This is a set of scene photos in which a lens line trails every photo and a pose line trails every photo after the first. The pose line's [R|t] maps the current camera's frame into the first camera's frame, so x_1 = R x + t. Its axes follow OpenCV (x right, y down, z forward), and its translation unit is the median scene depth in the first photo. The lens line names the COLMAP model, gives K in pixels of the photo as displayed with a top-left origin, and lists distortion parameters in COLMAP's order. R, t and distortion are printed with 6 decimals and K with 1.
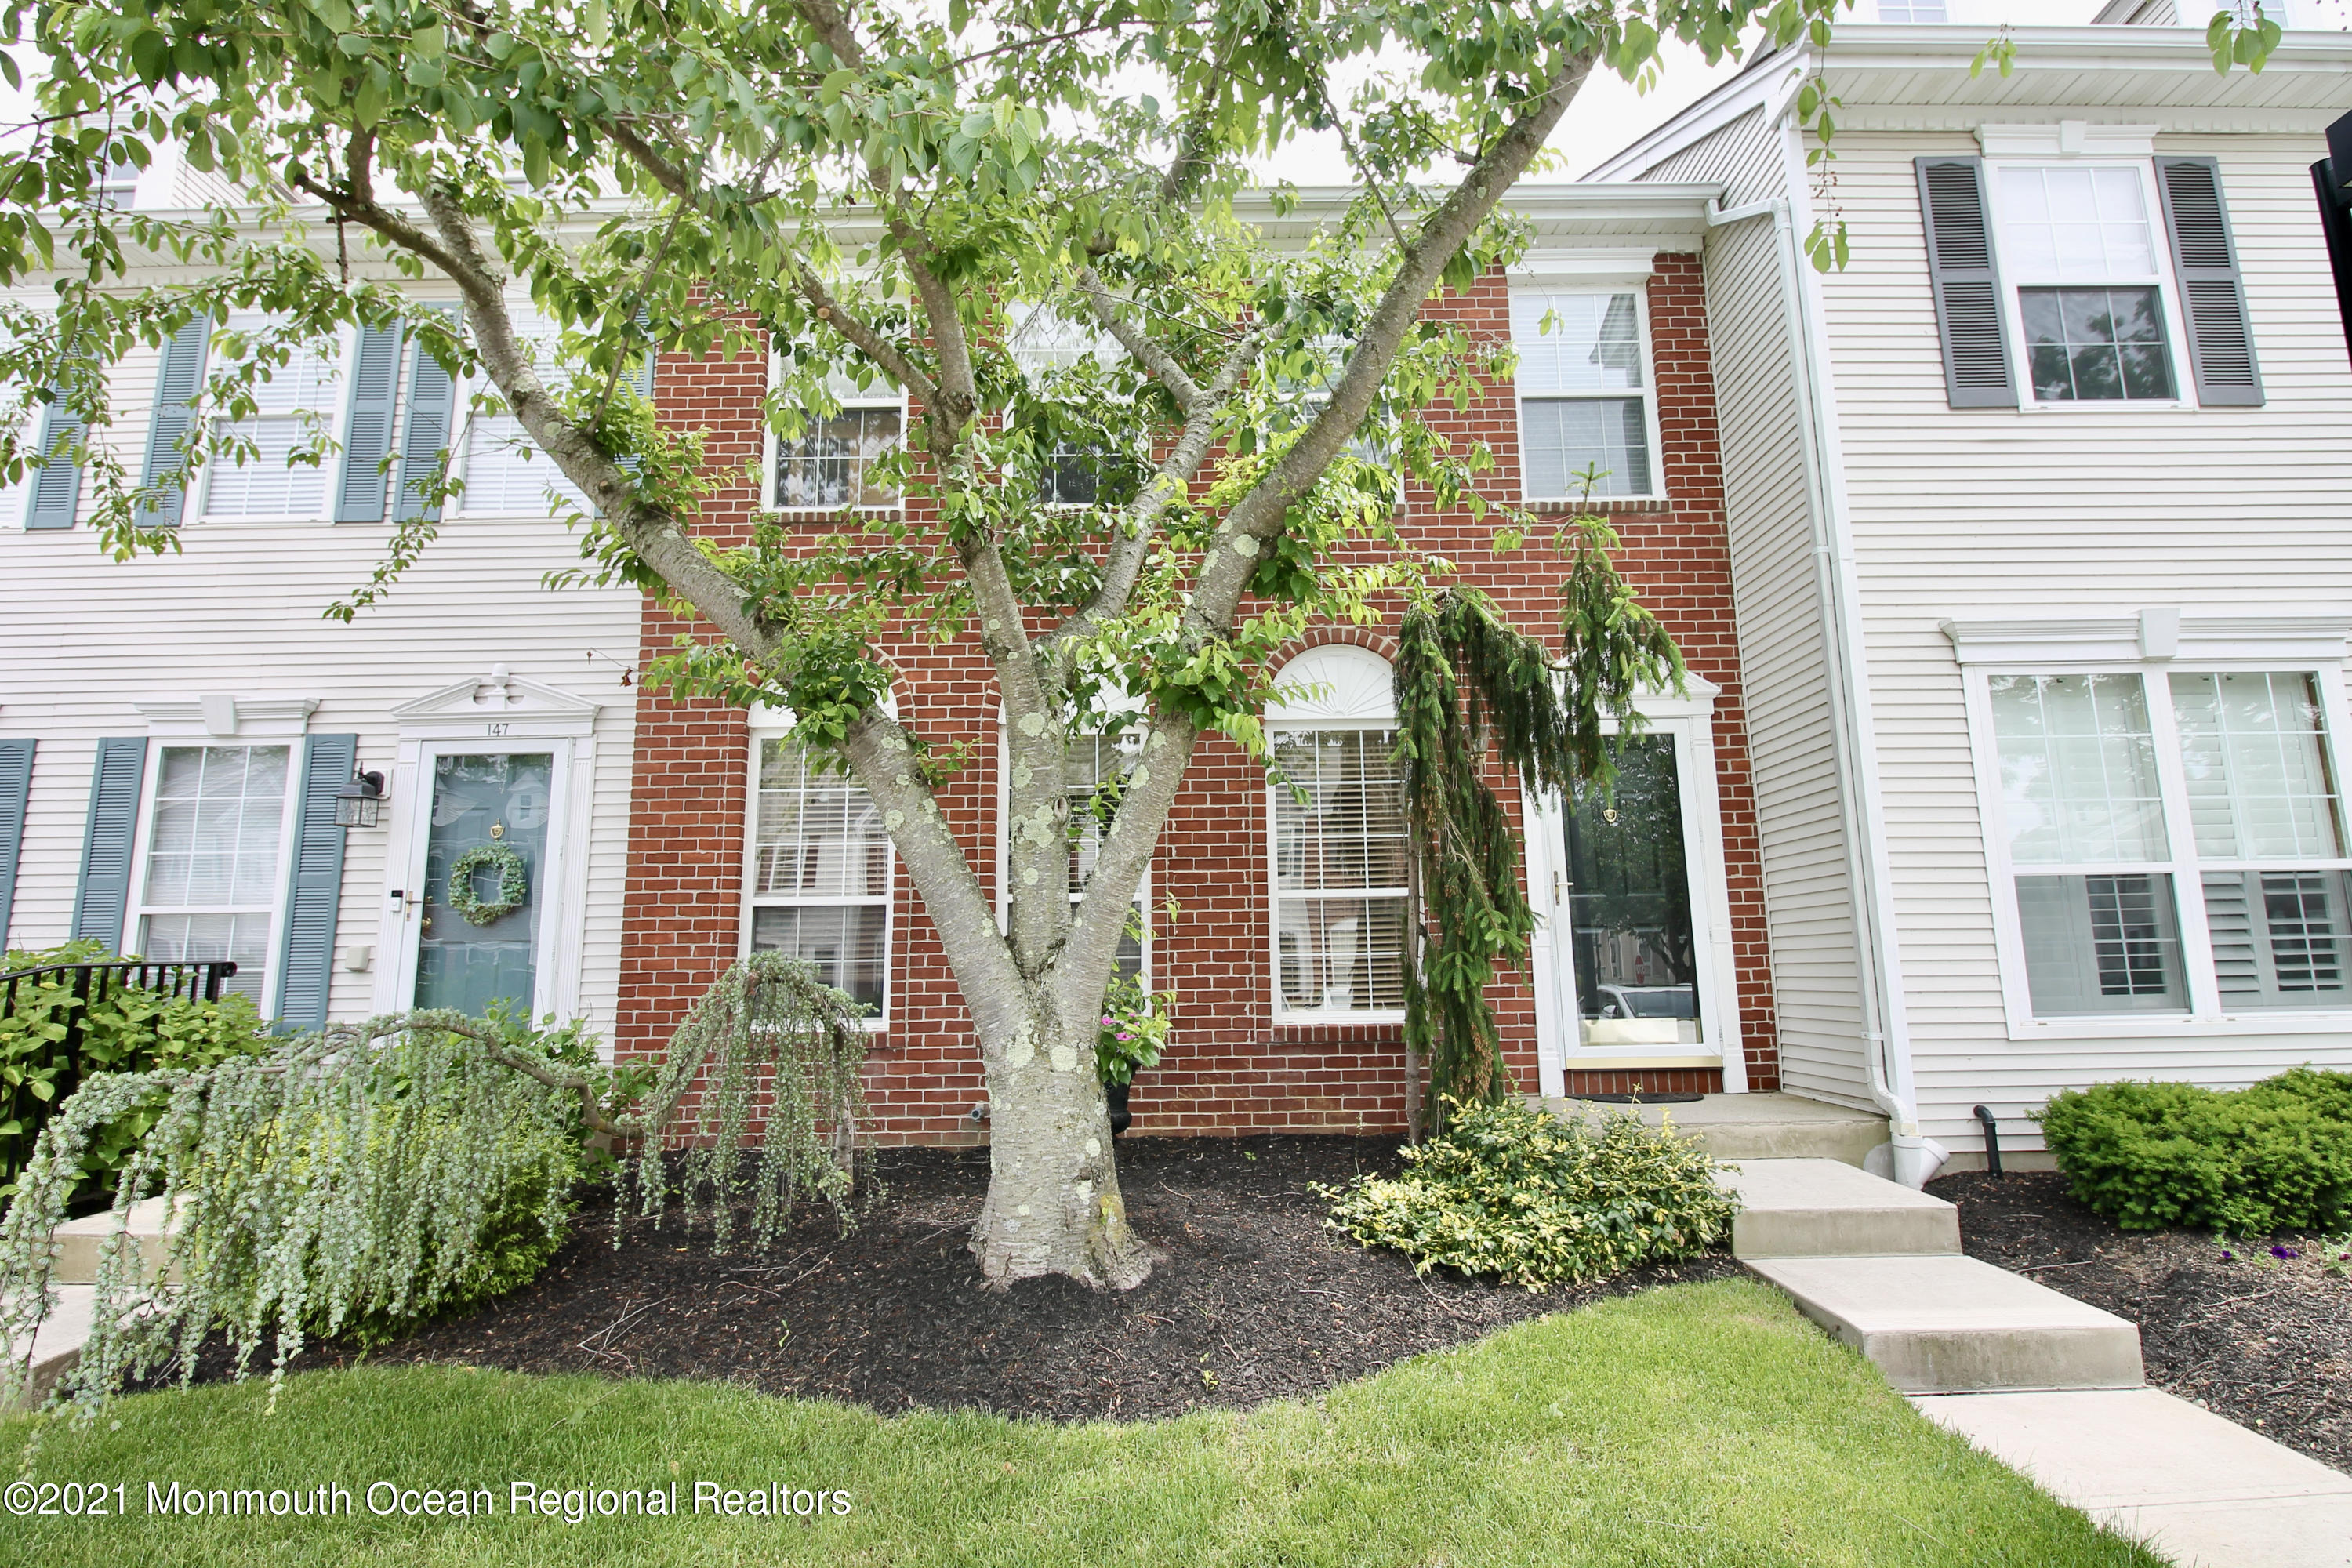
lens RADIAL K [[1183.2, 0, 1184.4], [0, 1183.2, 776.6], [0, 0, 1]] dist [-0.017200, -0.000312]
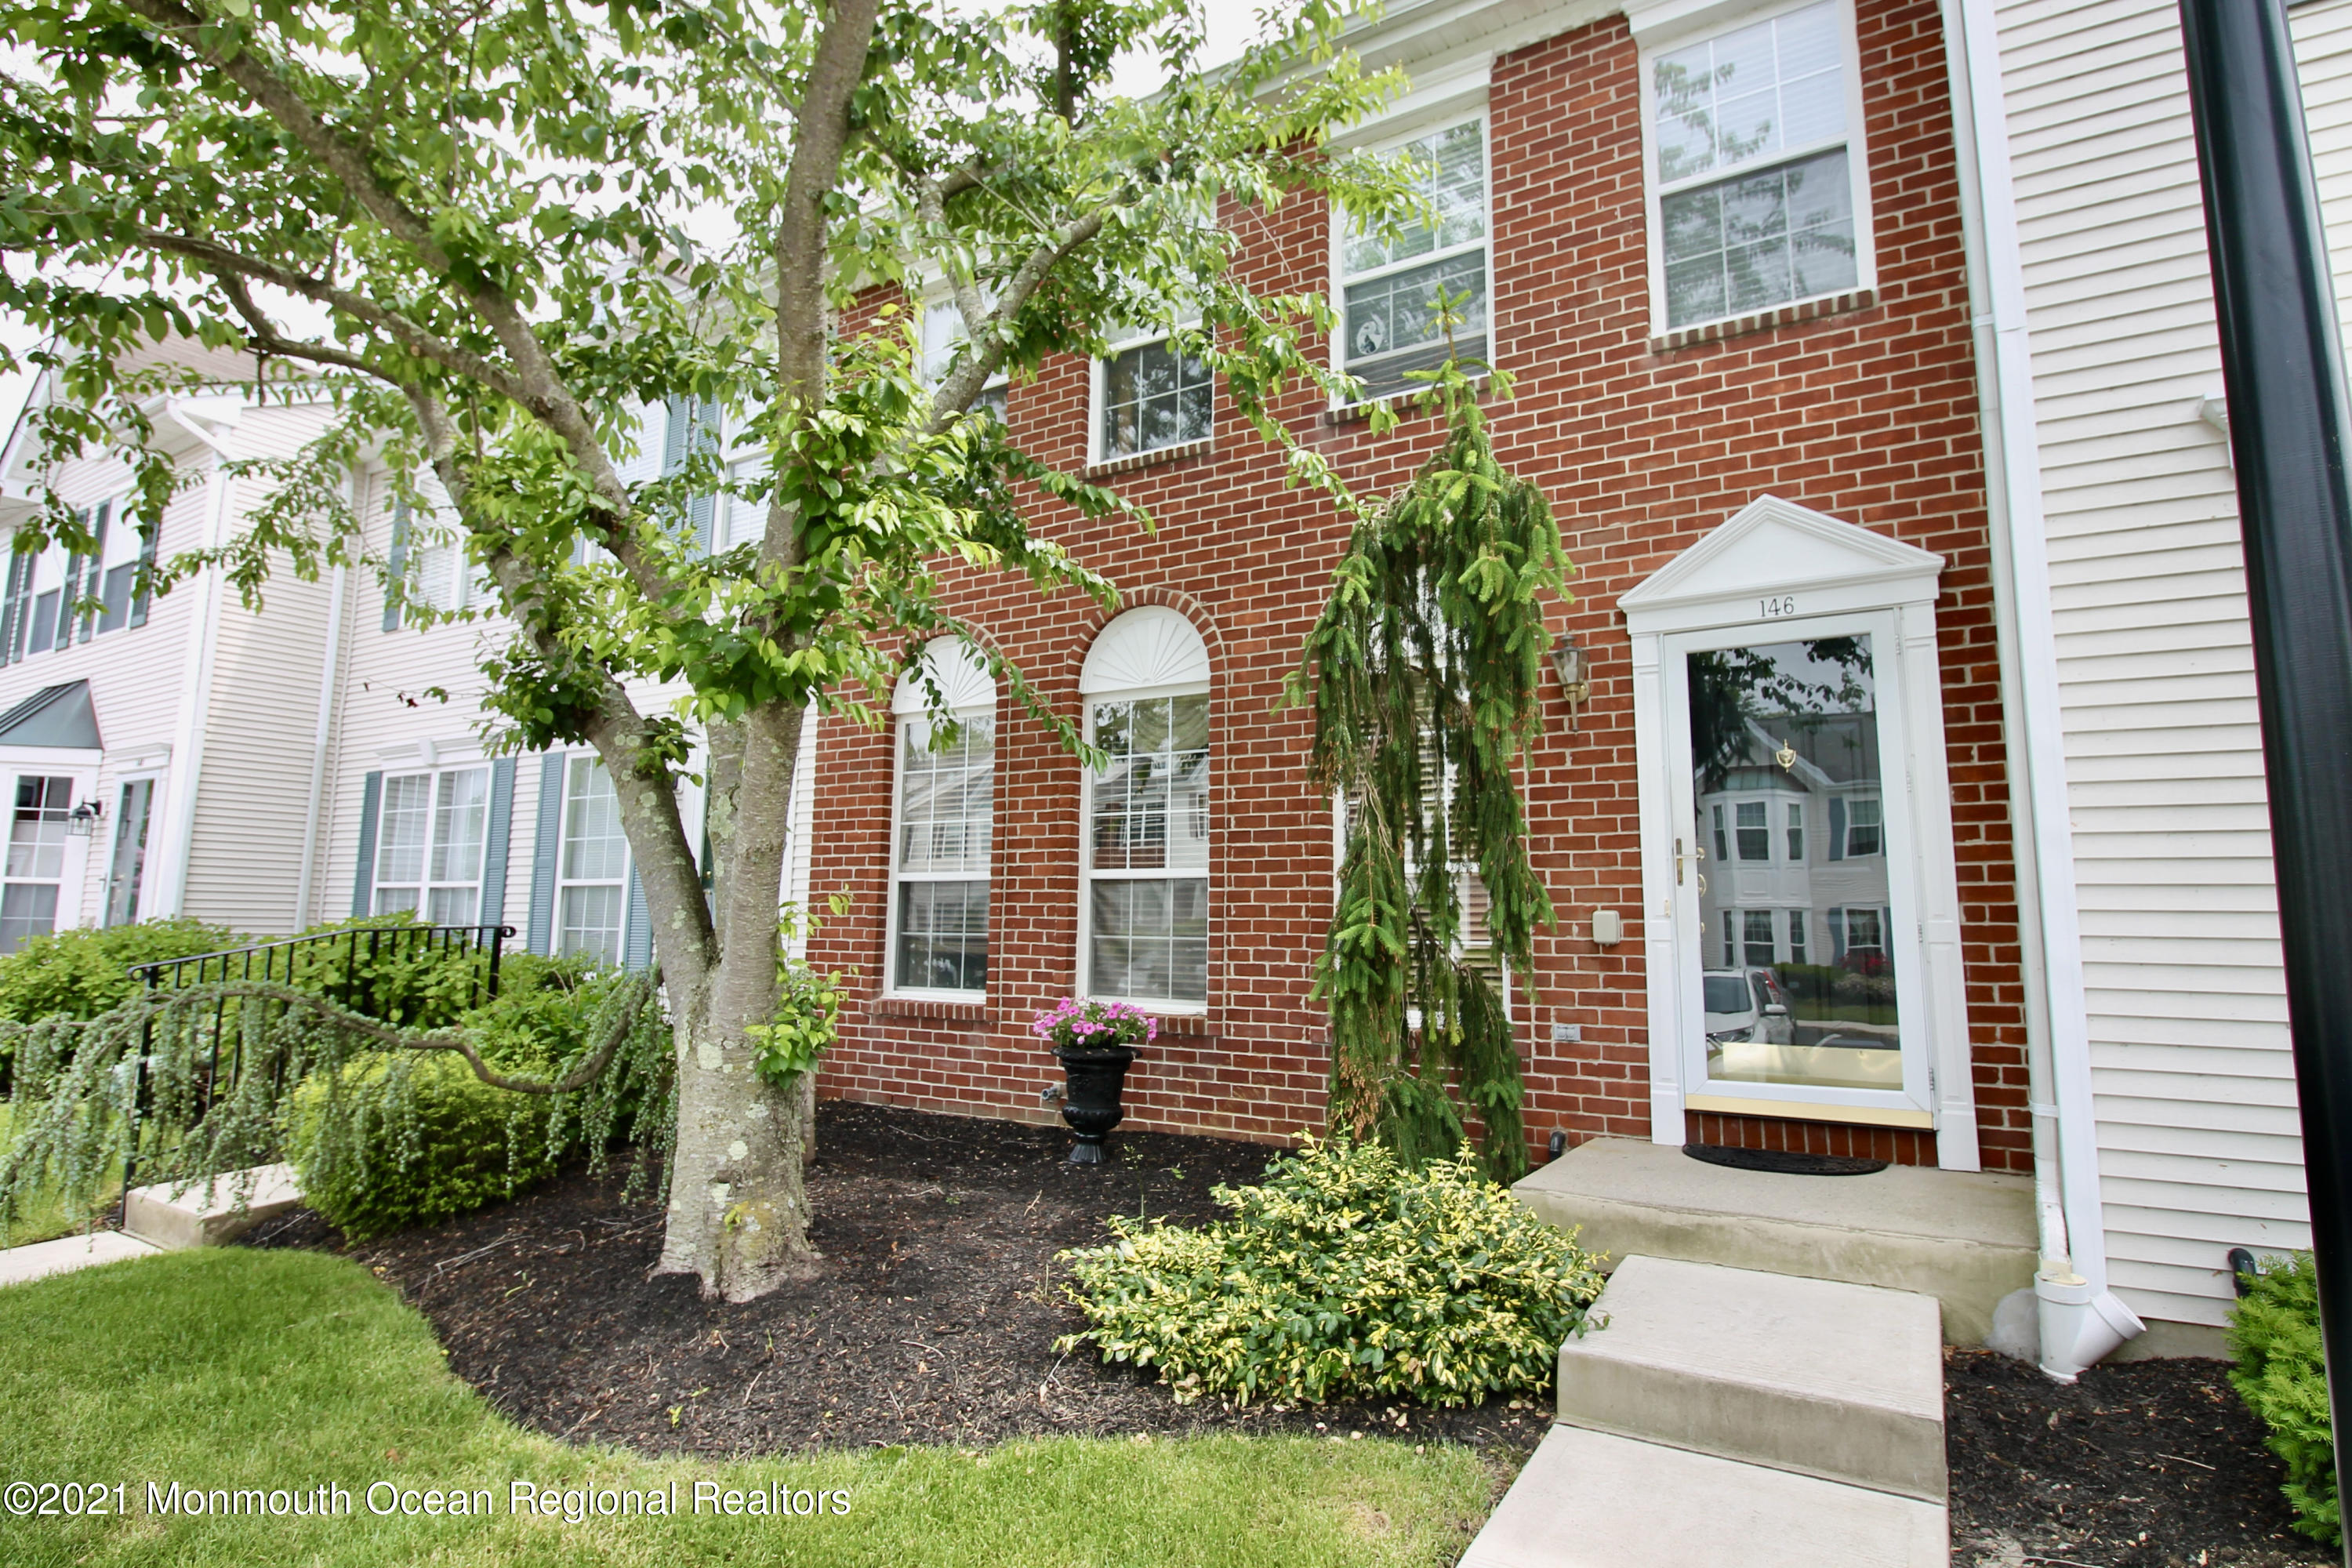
lens RADIAL K [[1197.2, 0, 1176.4], [0, 1197.2, 773.3], [0, 0, 1]] dist [-0.017447, -0.000592]
pose [[0.858710, -0.042121, -0.510729, 0.430154], [0.061433, 0.997890, 0.020991, 0.004908], [0.508767, -0.049401, 0.859486, 0.209486]]
